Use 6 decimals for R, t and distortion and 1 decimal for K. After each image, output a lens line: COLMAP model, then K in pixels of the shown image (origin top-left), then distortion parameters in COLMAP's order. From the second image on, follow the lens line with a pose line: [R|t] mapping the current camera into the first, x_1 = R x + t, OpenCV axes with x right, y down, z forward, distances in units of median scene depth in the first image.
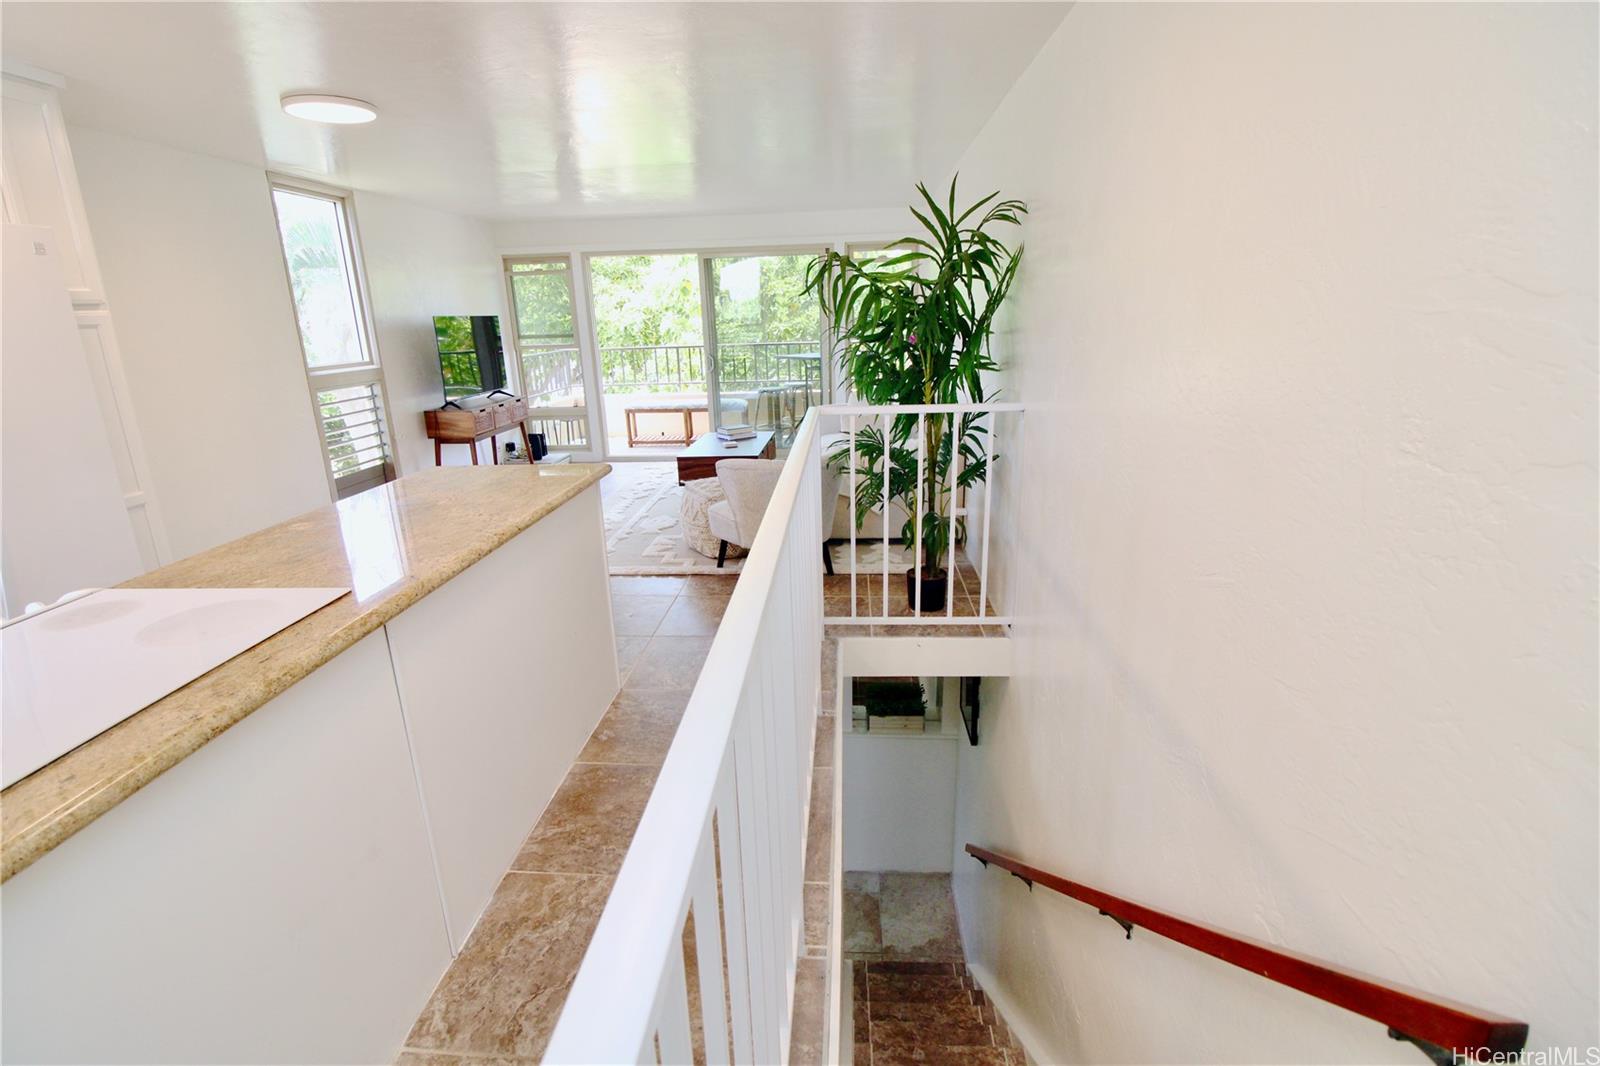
lens RADIAL K [[752.6, 0, 803.3], [0, 752.6, 523.6], [0, 0, 1]] dist [-0.000191, -0.010122]
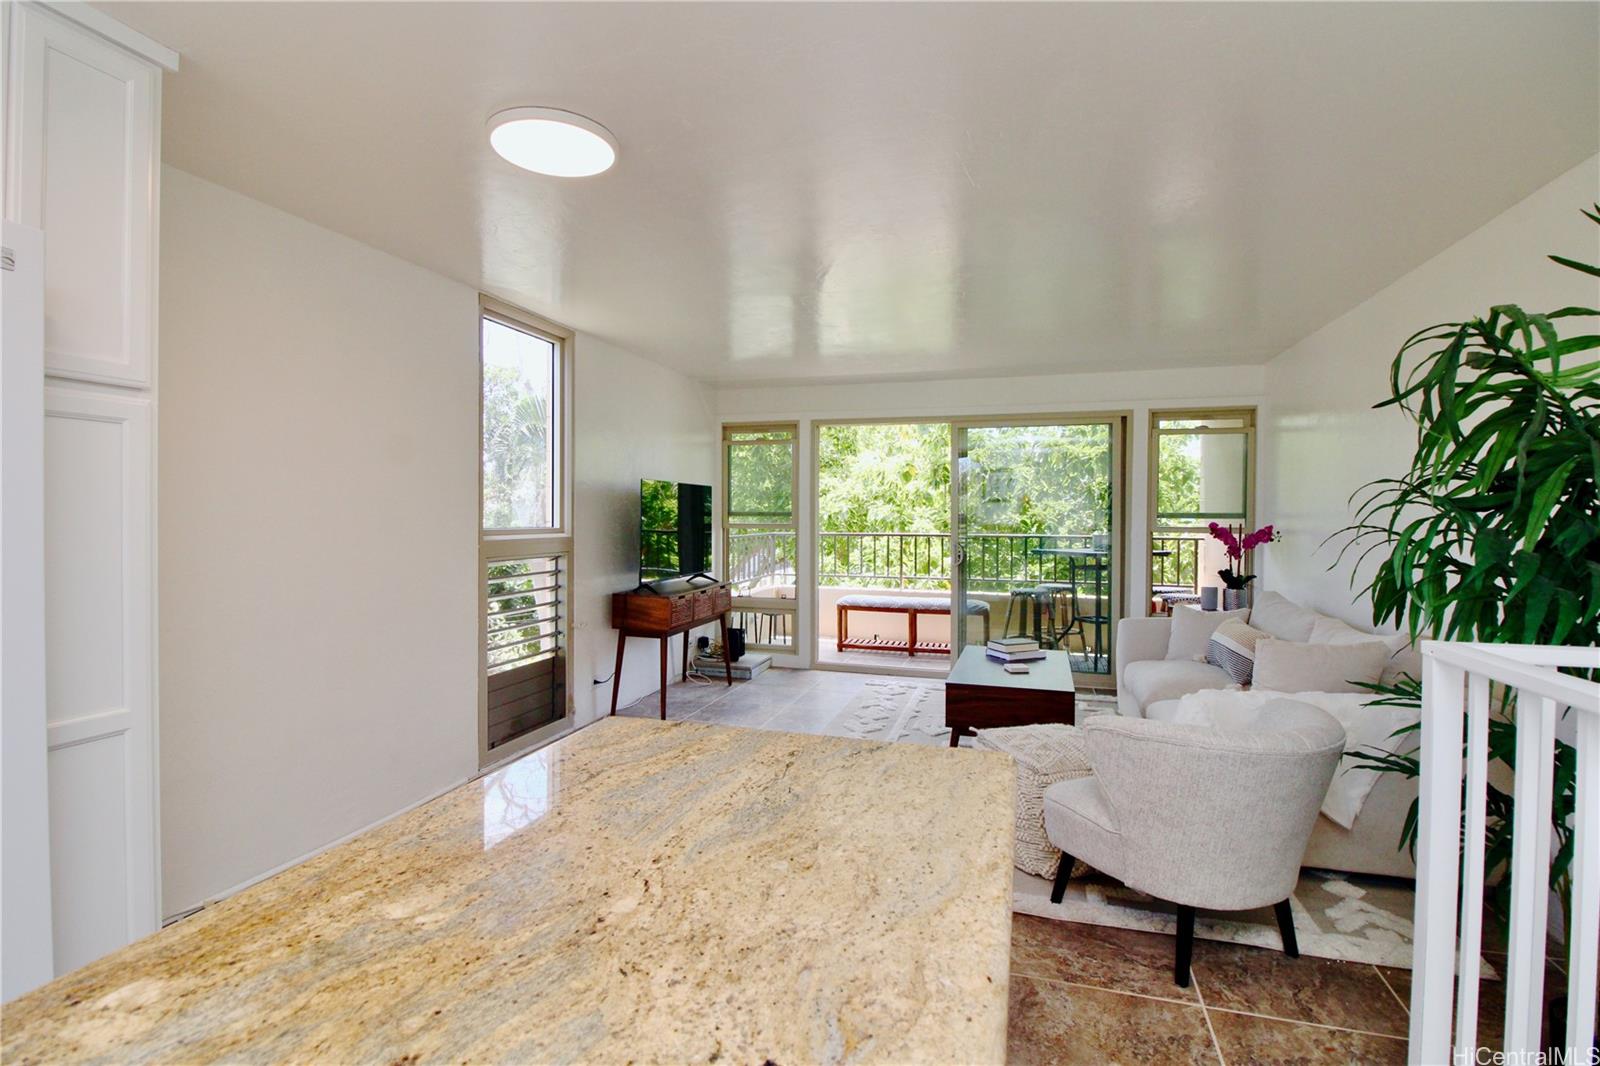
lens RADIAL K [[752.6, 0, 803.3], [0, 752.6, 523.6], [0, 0, 1]] dist [-0.000191, -0.010122]
pose [[0.974591, 0.037095, -0.220901, -0.116946], [-0.092948, 0.964250, -0.248157, -0.036535], [0.203799, 0.262384, 0.943197, 0.234495]]
